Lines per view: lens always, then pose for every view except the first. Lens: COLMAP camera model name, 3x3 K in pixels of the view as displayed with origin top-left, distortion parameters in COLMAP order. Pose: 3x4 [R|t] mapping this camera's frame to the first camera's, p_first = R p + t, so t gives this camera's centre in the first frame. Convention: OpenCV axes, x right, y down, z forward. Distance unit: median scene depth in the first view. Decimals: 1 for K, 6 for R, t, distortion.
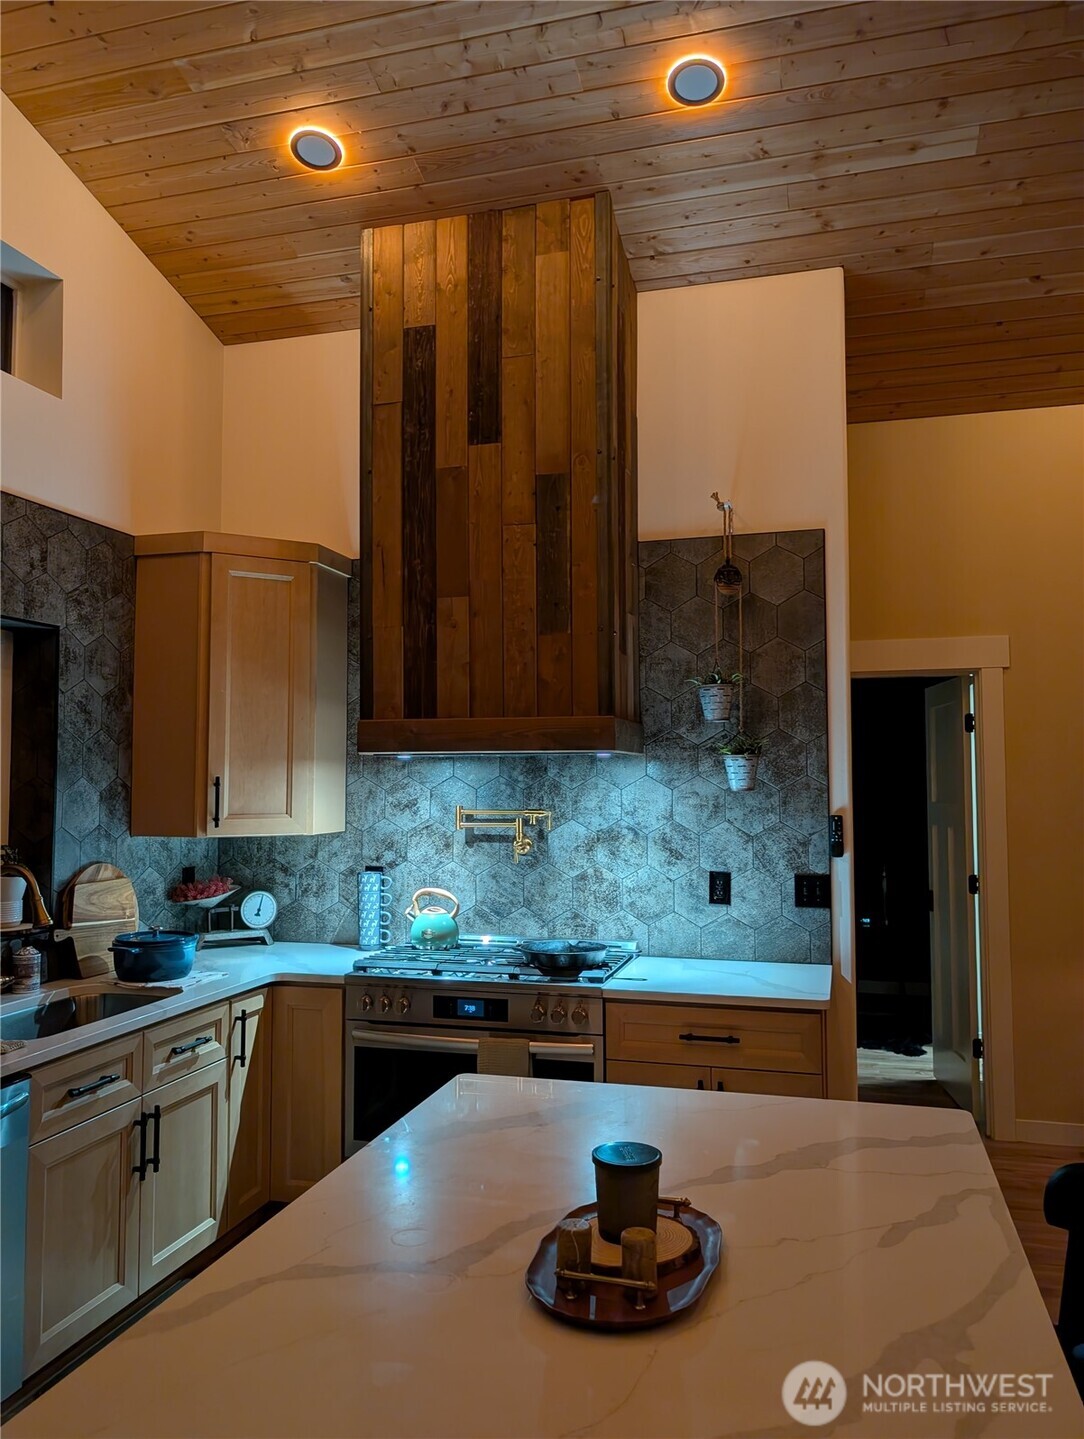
lens RADIAL K [[1066.2, 0, 542.0], [0, 1066.2, 719.5], [0, 0, 1]] dist [0.087947, -0.158446]
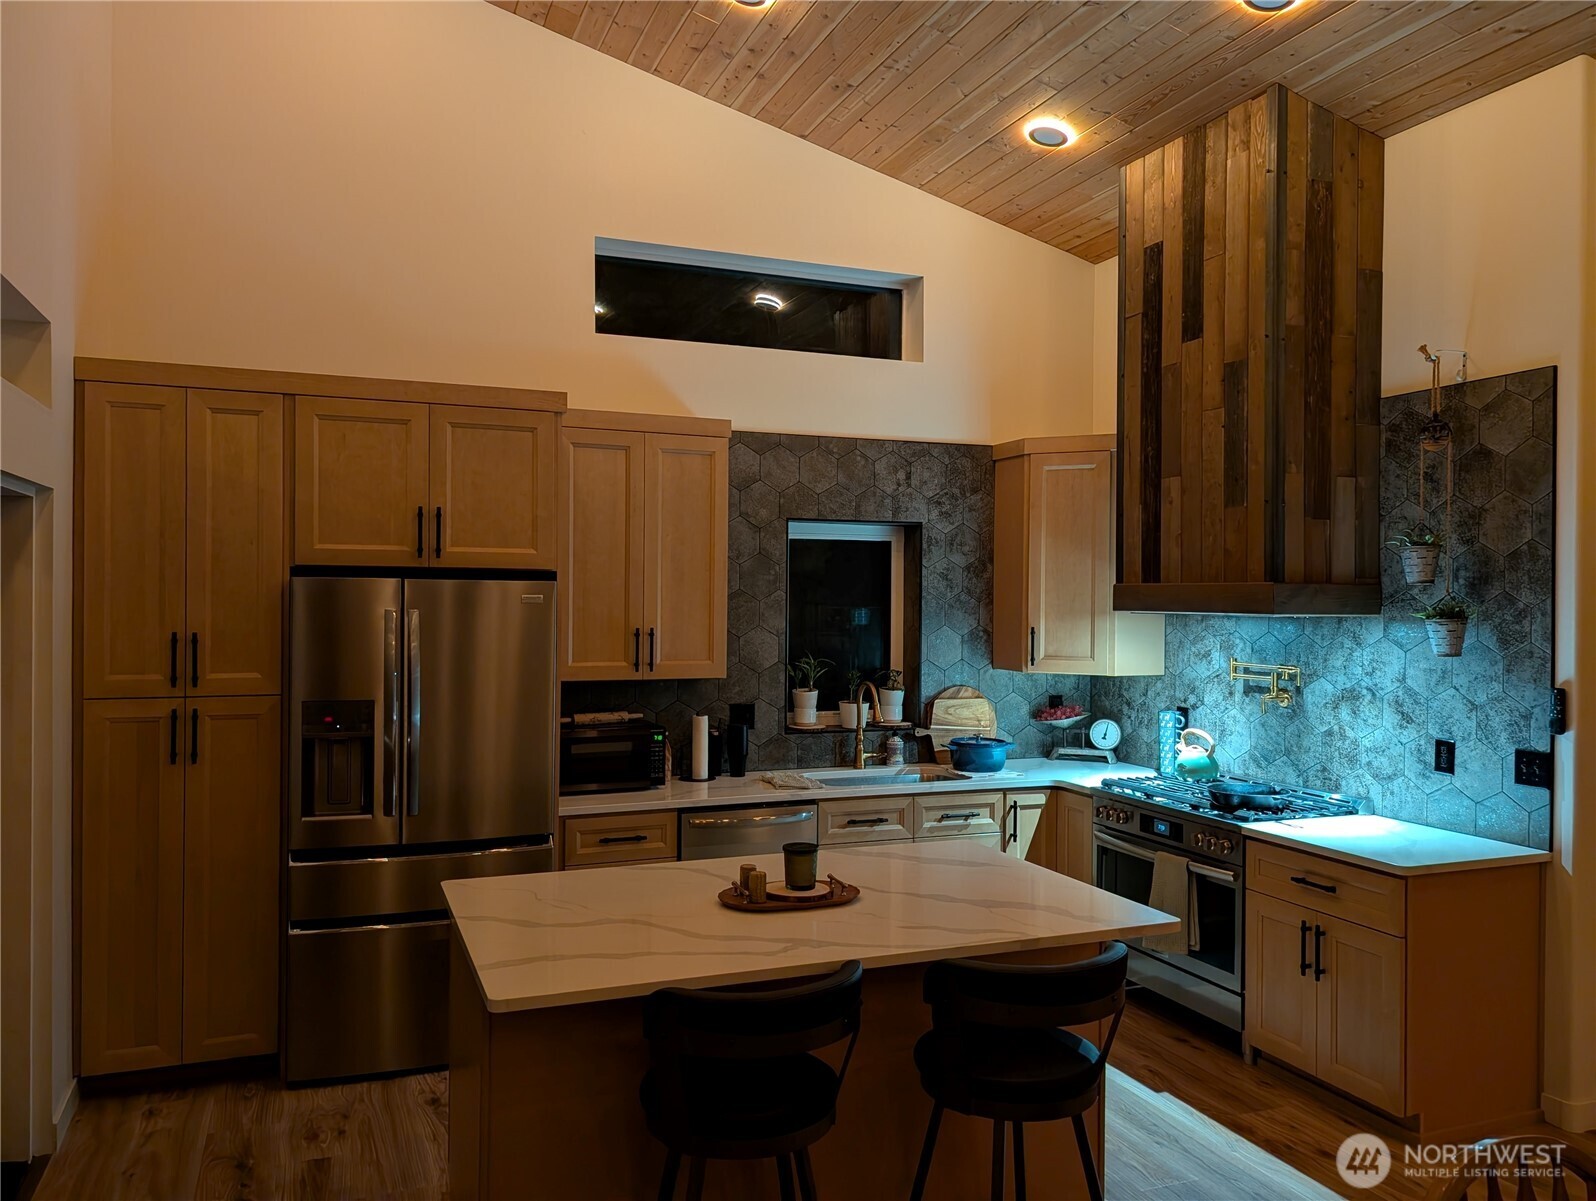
lens RADIAL K [[1182.5, 0, 798.0], [0, 1182.5, 600.5], [0, 0, 1]] dist [0.087947, -0.158446]
pose [[0.610604, 0.007916, -0.791897, 0.662667], [0.037188, 0.998560, 0.038655, -0.045146], [0.791063, -0.053052, 0.609430, -0.104850]]
